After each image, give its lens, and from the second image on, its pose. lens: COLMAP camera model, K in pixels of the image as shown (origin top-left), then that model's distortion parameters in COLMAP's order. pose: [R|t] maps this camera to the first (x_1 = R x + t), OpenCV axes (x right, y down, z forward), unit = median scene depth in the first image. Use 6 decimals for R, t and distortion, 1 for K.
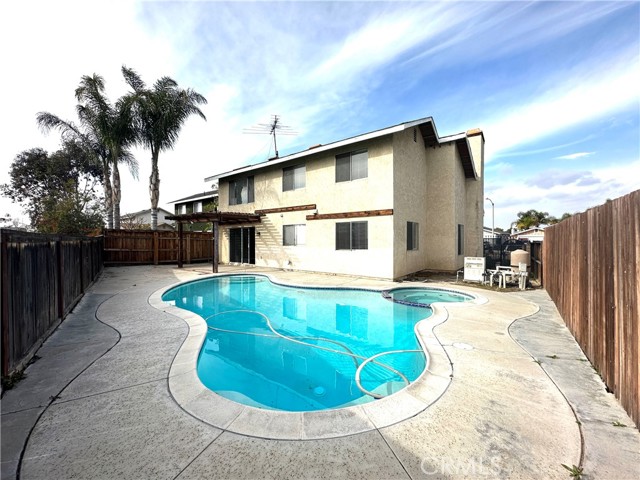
lens RADIAL K [[260.3, 0, 320.0], [0, 260.3, 240.0], [0, 0, 1]] dist [-0.001991, 0.000285]
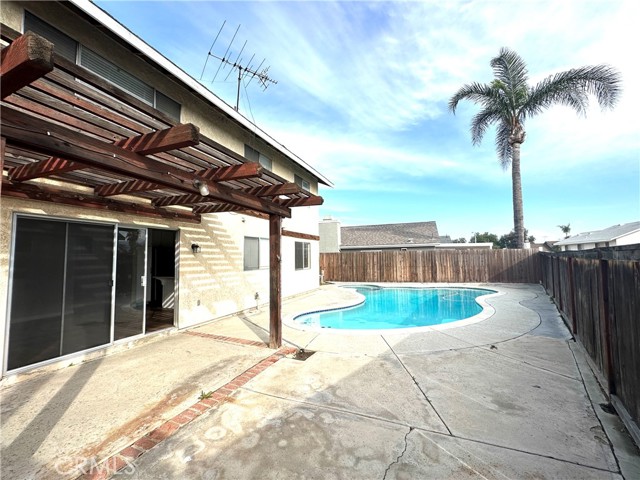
lens RADIAL K [[260.3, 0, 320.0], [0, 260.3, 240.0], [0, 0, 1]] dist [-0.001991, 0.000285]
pose [[-0.245189, 0.071066, 0.966867, -0.748272], [0.018905, 0.997471, -0.068521, -0.004032], [-0.969291, 0.001478, -0.245913, 0.962568]]
